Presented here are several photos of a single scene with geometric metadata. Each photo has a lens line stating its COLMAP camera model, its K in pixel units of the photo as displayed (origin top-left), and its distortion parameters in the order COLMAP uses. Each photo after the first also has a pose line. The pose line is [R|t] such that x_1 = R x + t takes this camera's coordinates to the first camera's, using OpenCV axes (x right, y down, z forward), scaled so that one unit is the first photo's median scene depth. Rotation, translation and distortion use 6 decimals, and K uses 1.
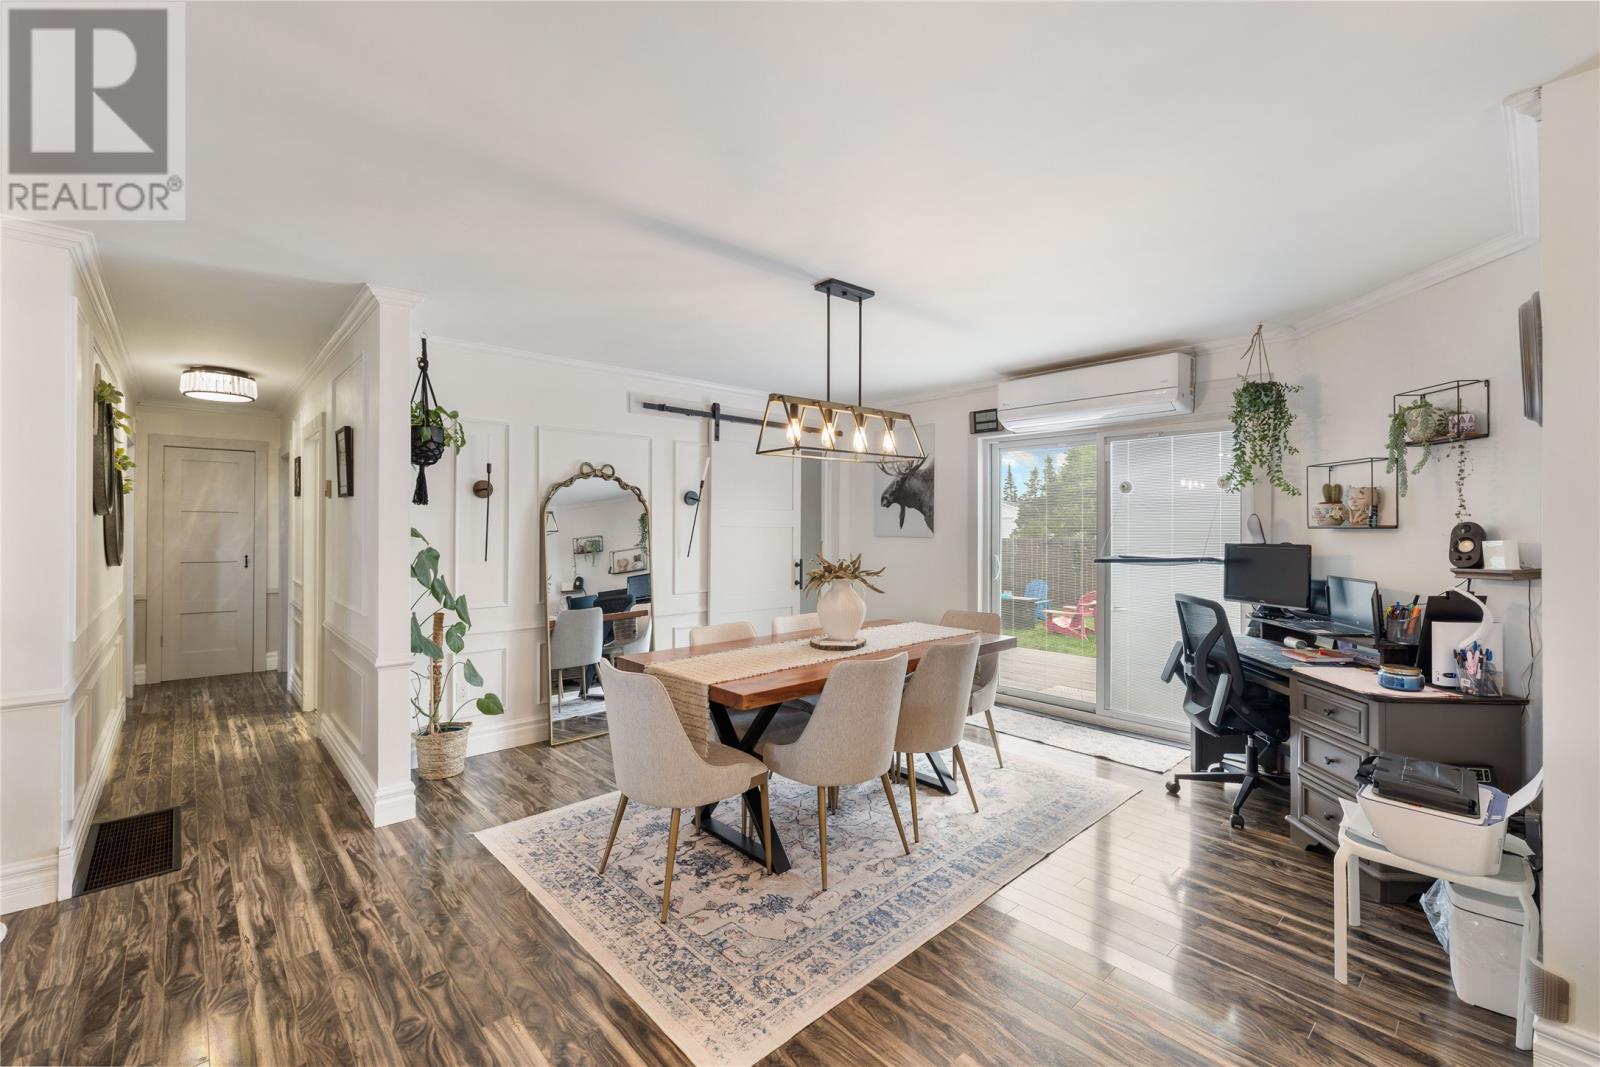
lens RADIAL K [[673.3, 0, 785.0], [0, 673.3, 524.4], [0, 0, 1]] dist [-0.001456, 0.001588]
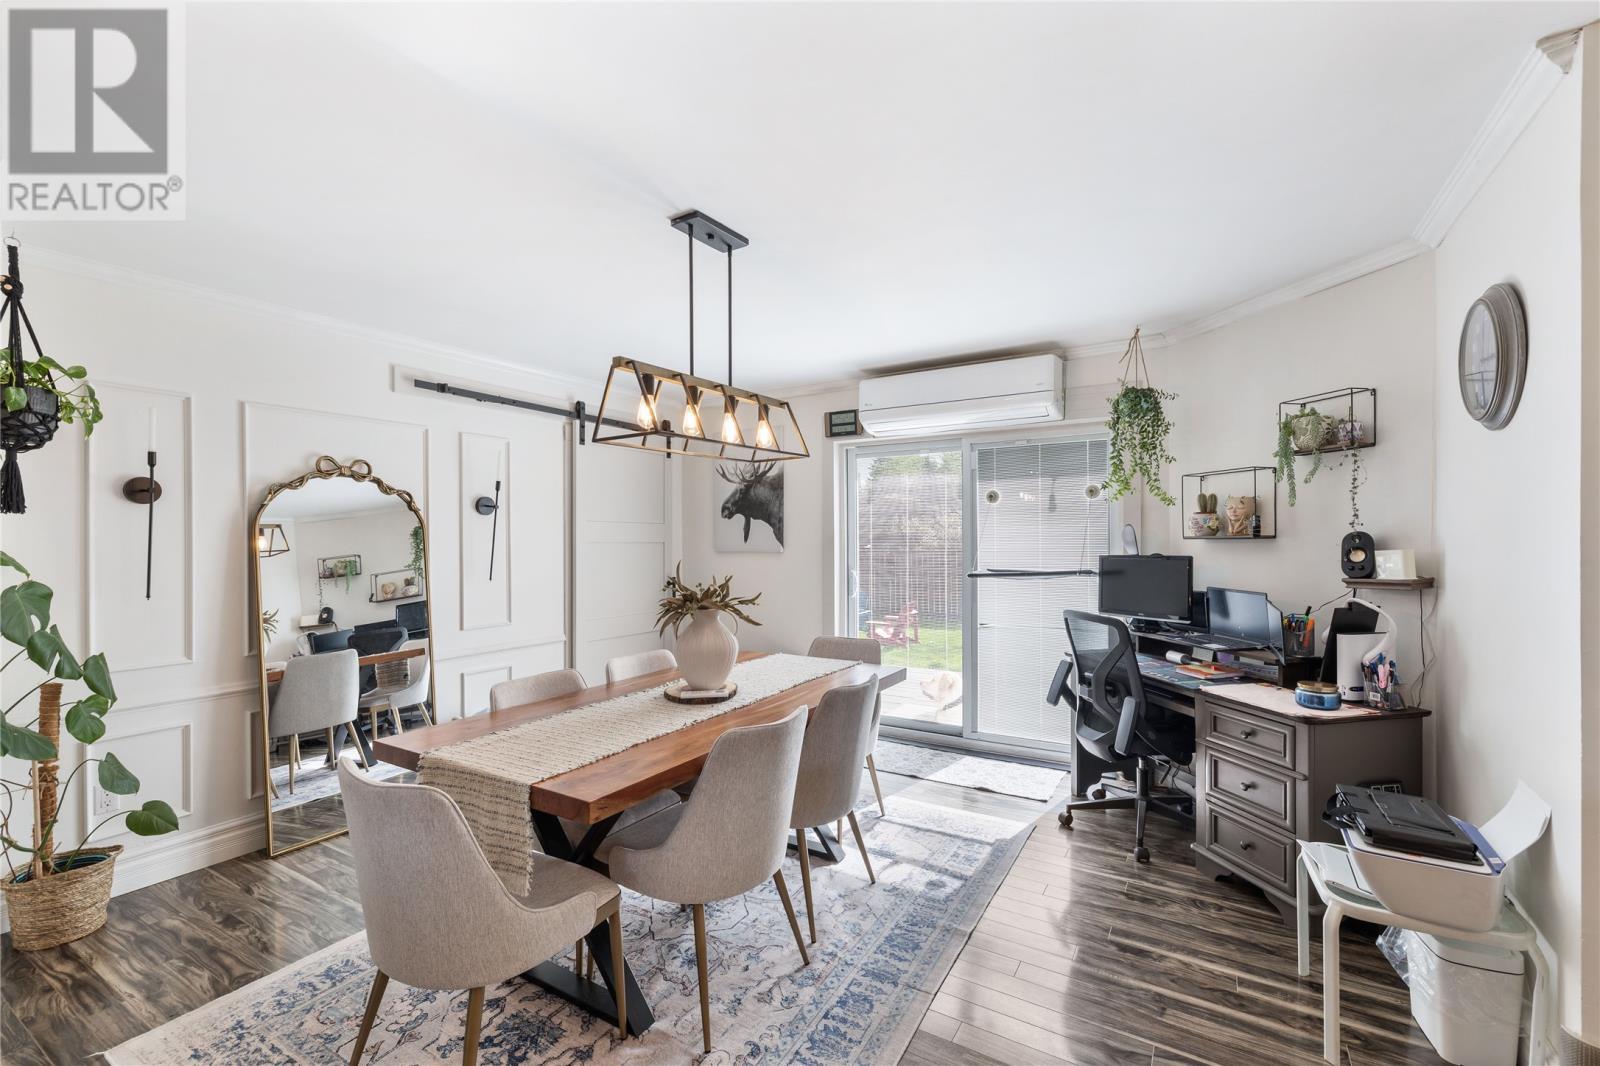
lens RADIAL K [[673.3, 0, 811.5], [0, 673.3, 539.4], [0, 0, 1]] dist [-0.001456, 0.001588]
pose [[0.948677, -0.009043, 0.316118, -0.045028], [0.008069, 0.999958, 0.004389, -0.001953], [-0.316144, -0.001613, 0.948710, 0.225114]]
